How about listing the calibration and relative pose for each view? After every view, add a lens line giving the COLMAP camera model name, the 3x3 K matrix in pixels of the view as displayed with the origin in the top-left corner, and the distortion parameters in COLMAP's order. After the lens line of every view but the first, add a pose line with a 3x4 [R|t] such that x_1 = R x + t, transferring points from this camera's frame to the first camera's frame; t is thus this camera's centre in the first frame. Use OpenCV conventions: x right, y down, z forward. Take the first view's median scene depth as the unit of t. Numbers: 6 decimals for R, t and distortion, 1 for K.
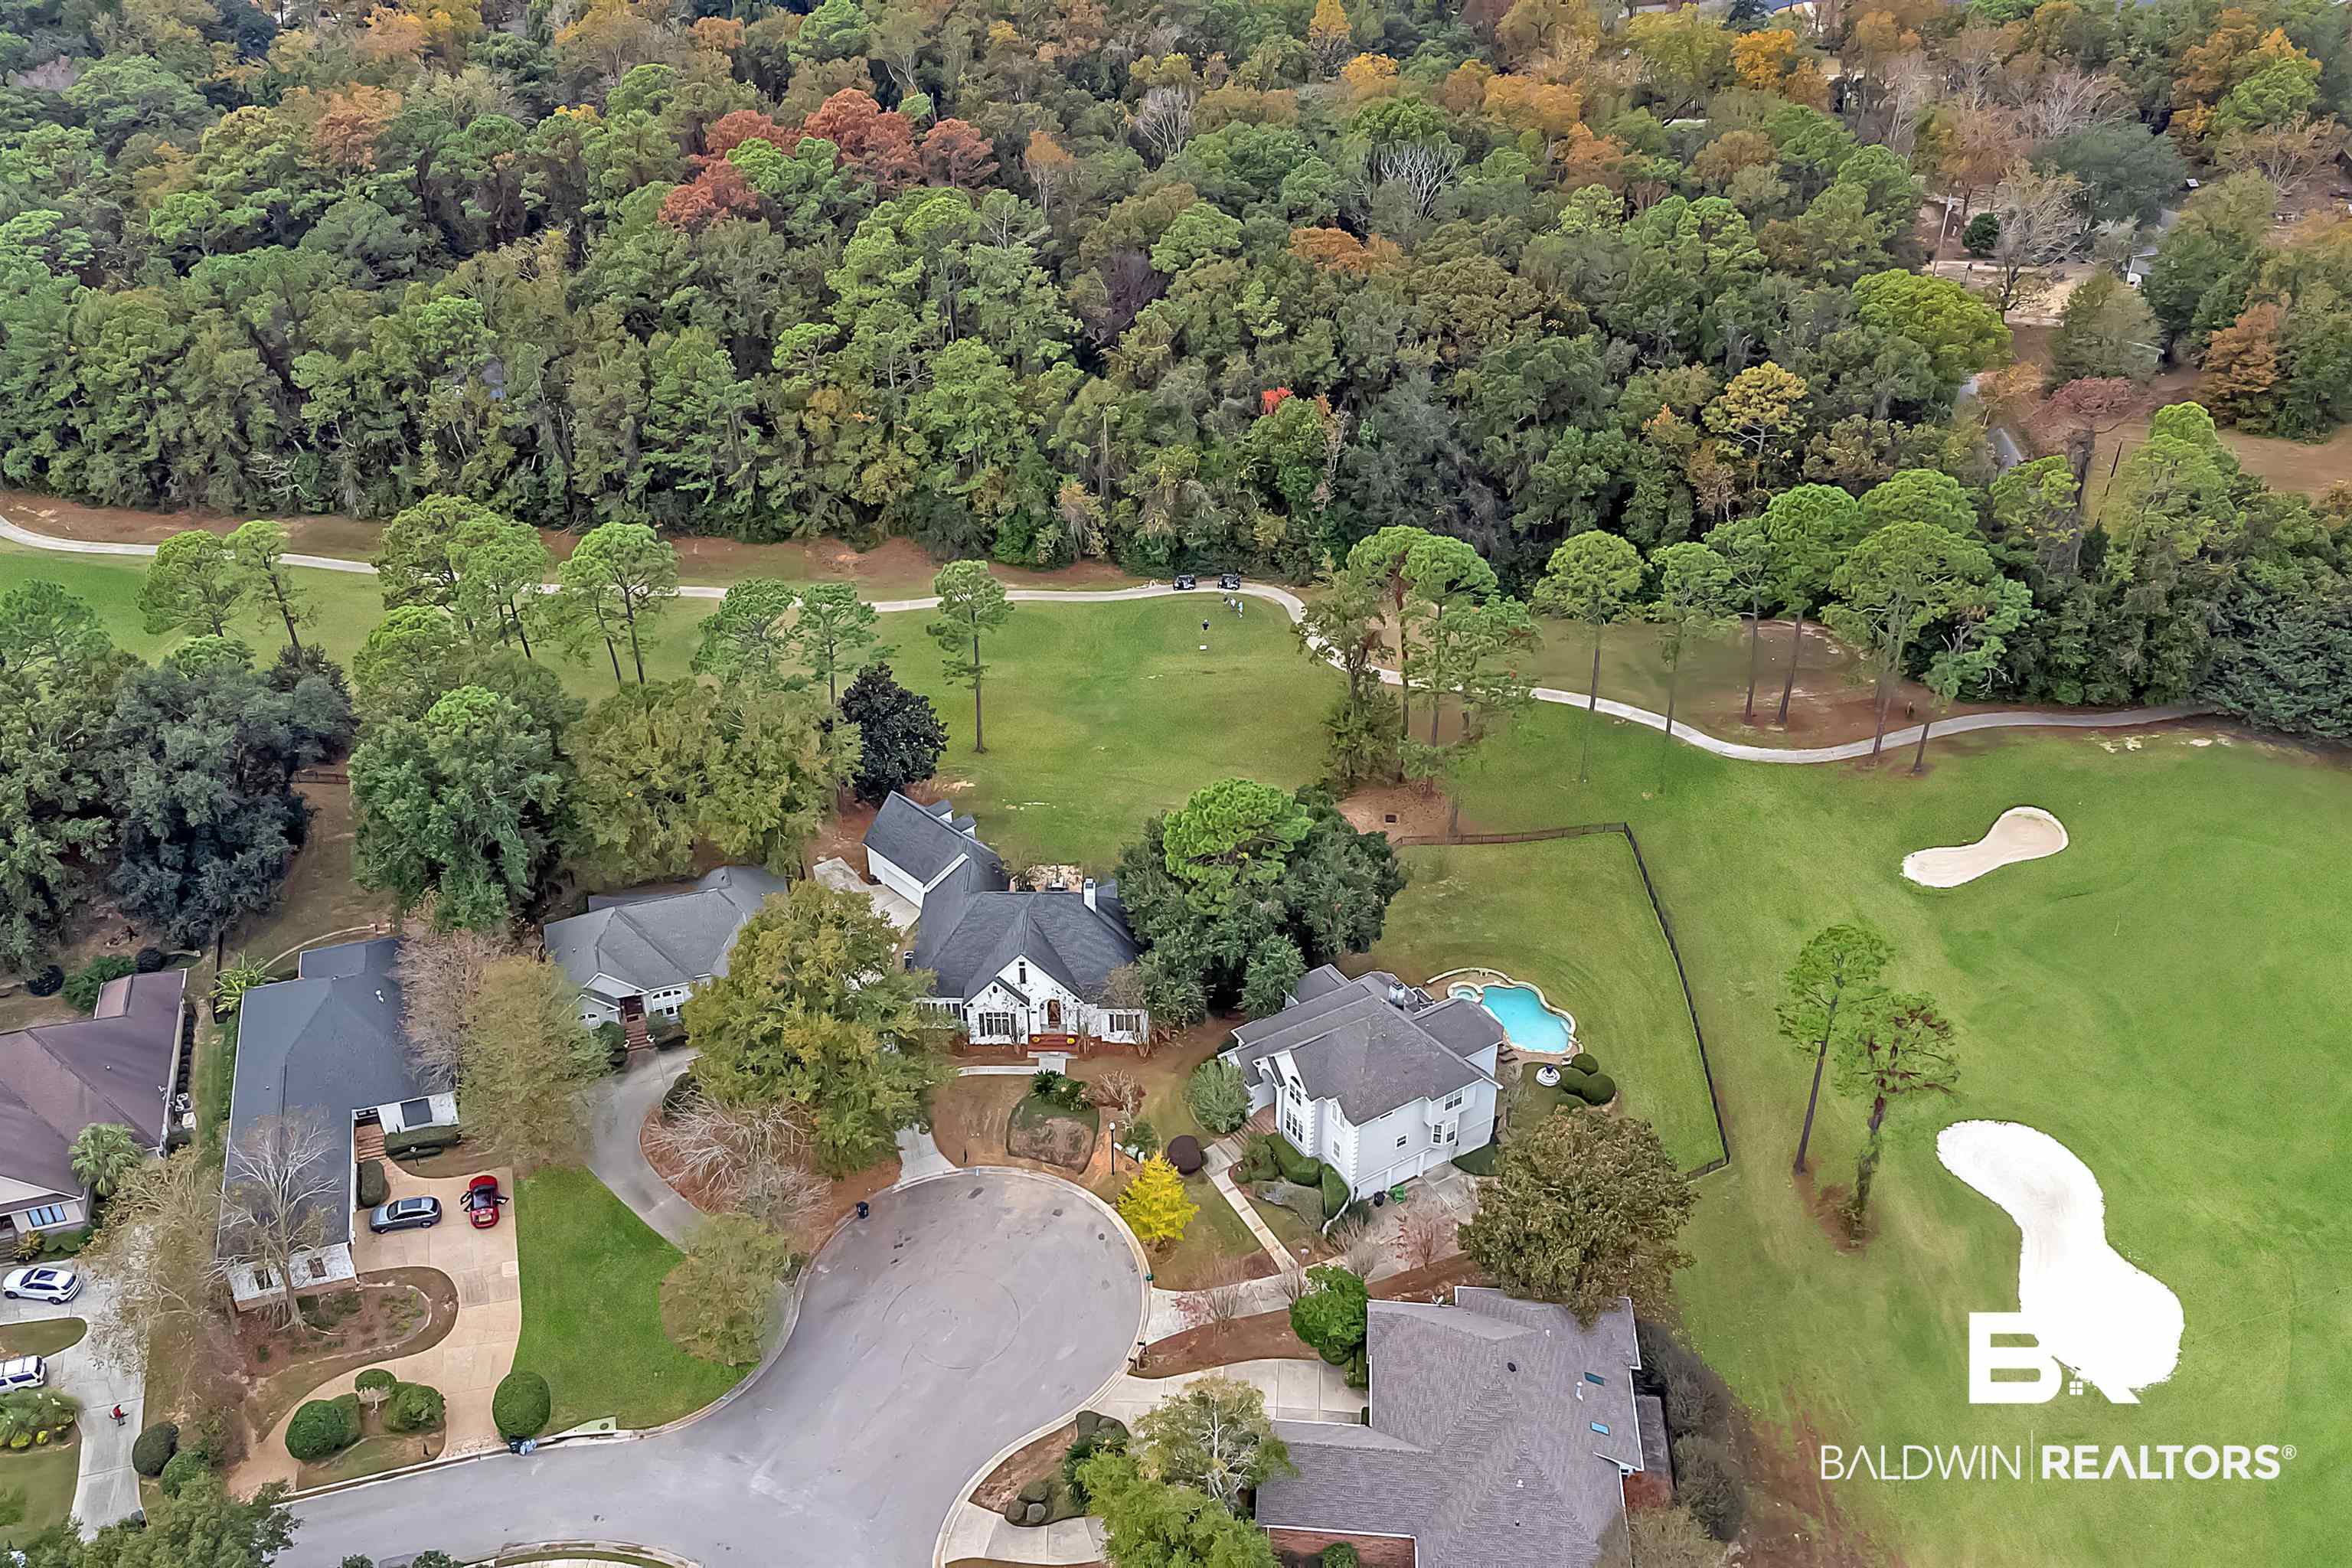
lens RADIAL K [[2073.4, 0, 1168.3], [0, 2073.4, 784.5], [0, 0, 1]] dist [0.033669, 0.003502]
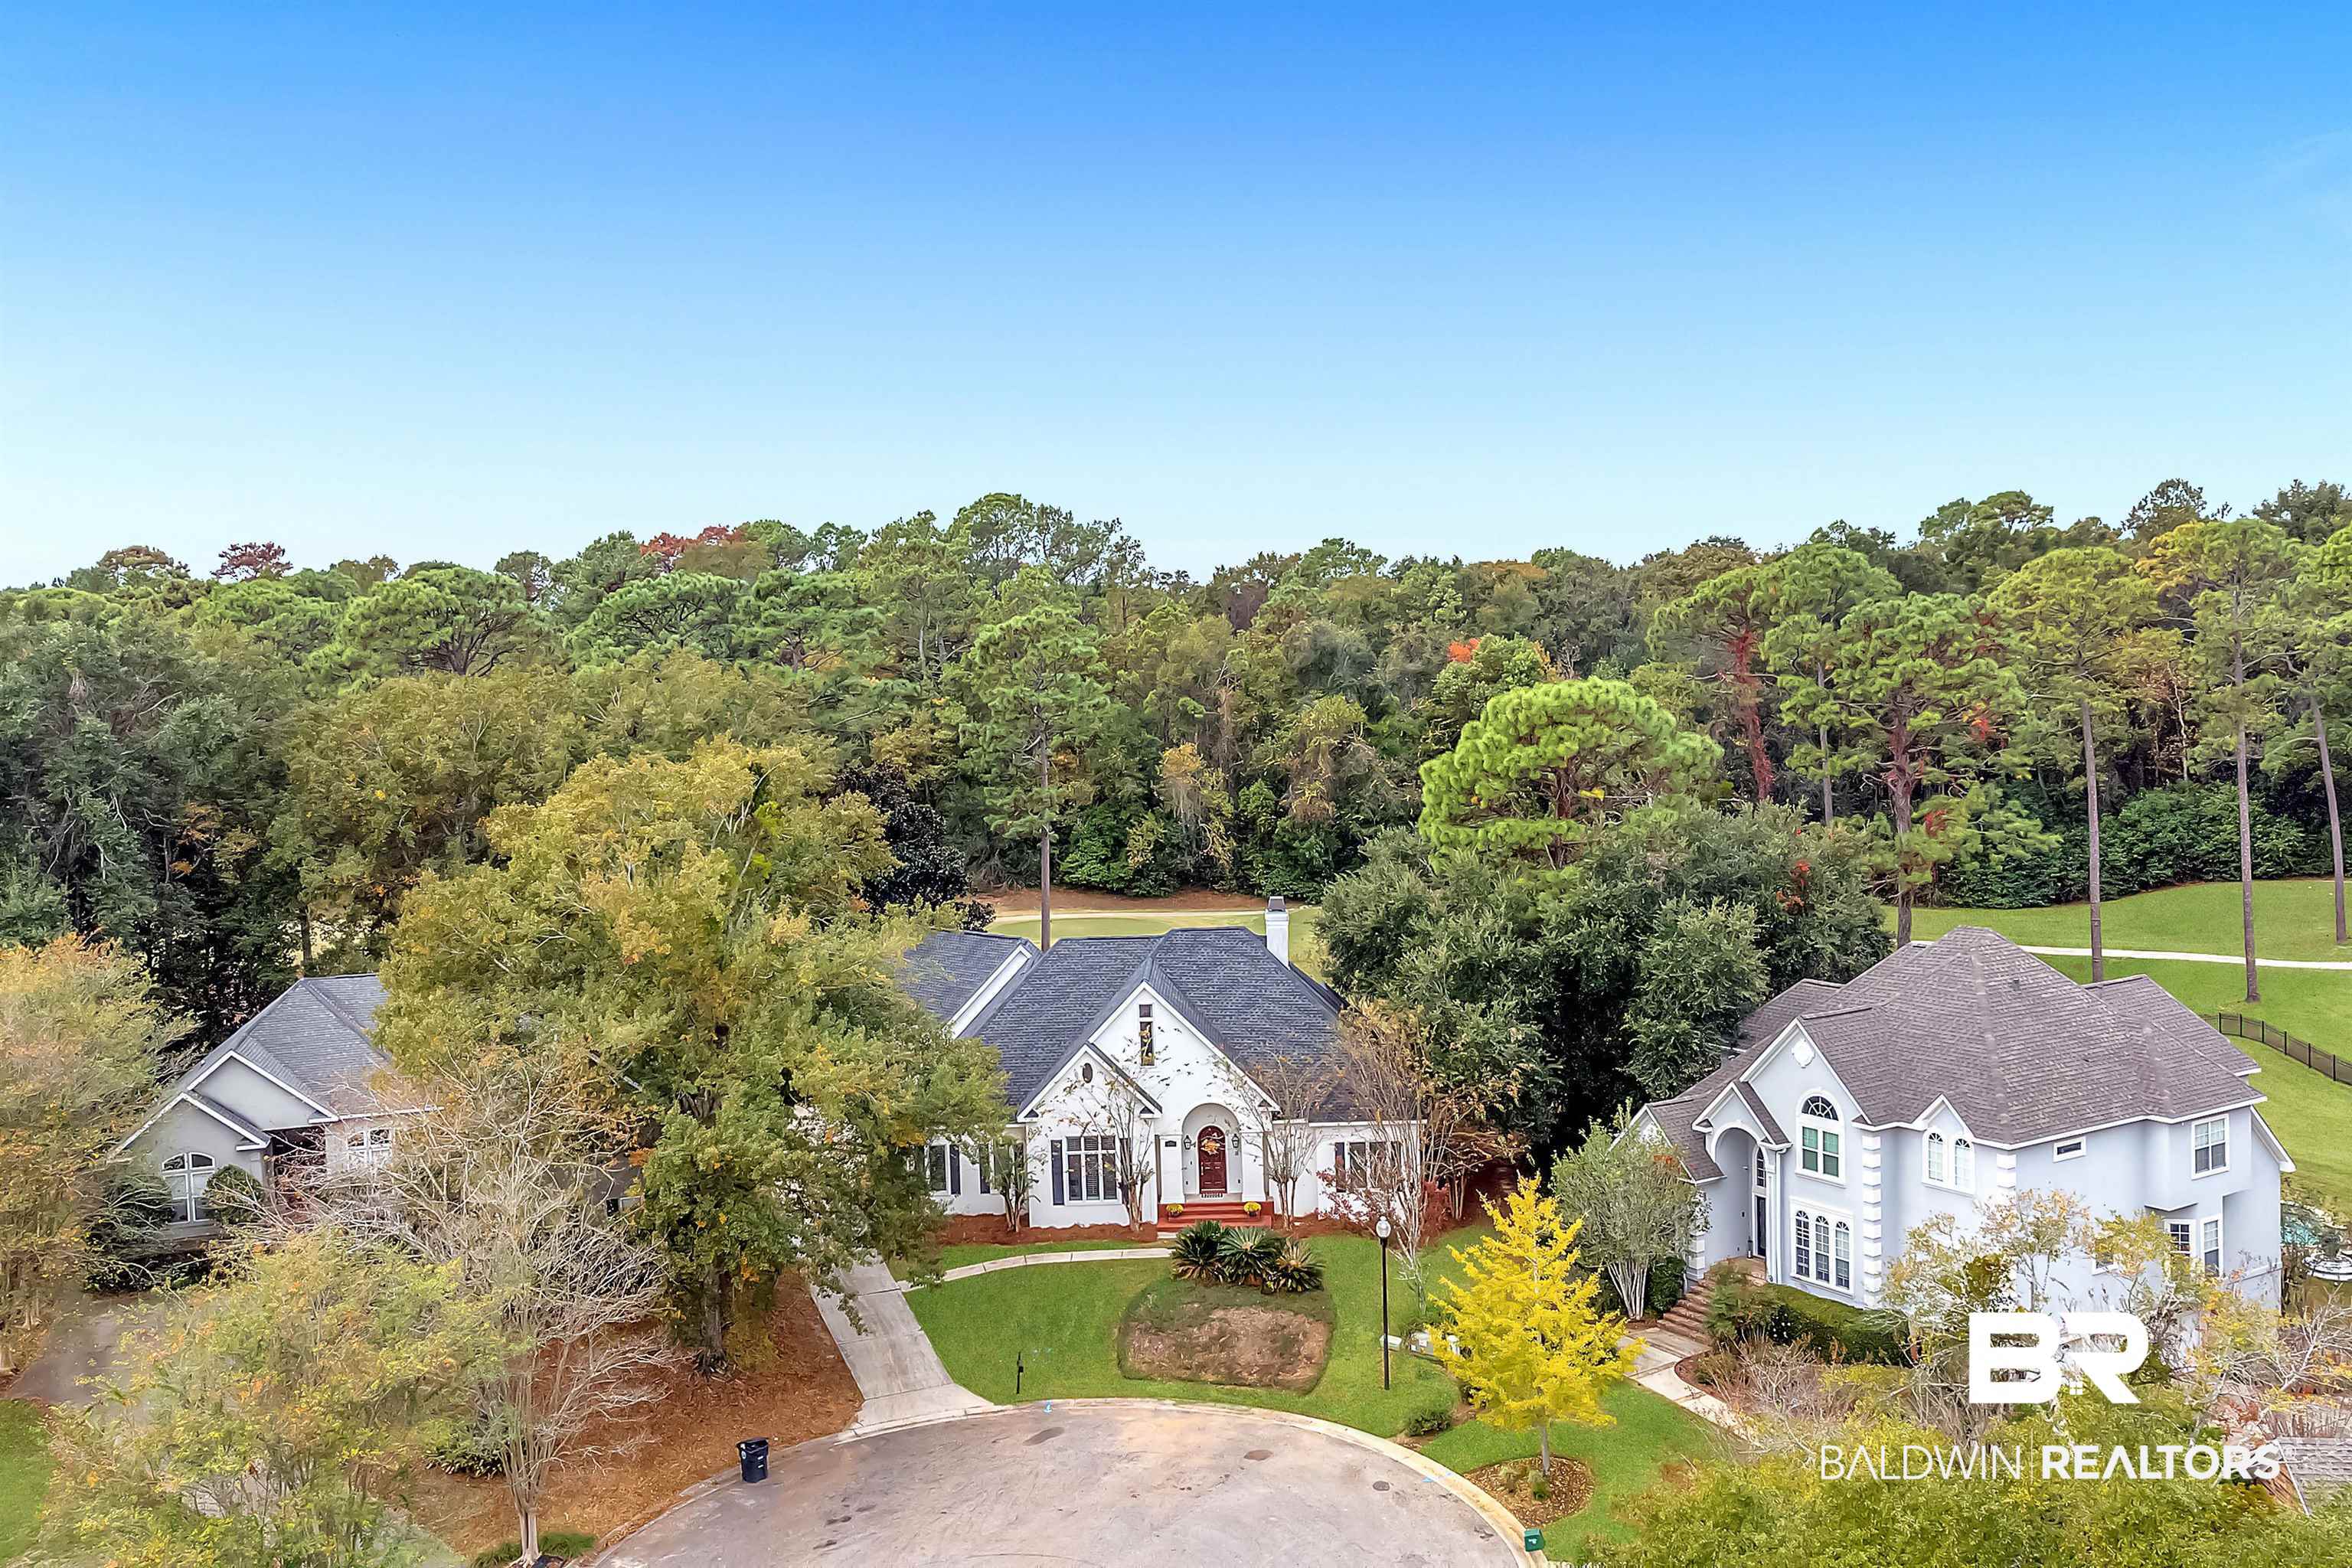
lens RADIAL K [[2073.4, 0, 1184.2], [0, 2073.4, 780.2], [0, 0, 1]] dist [0.033669, 0.003502]
pose [[0.999526, -0.030624, -0.003161, -0.057819], [0.024819, 0.862266, -0.505848, 0.274100], [0.018217, 0.505530, 0.862617, 0.563146]]
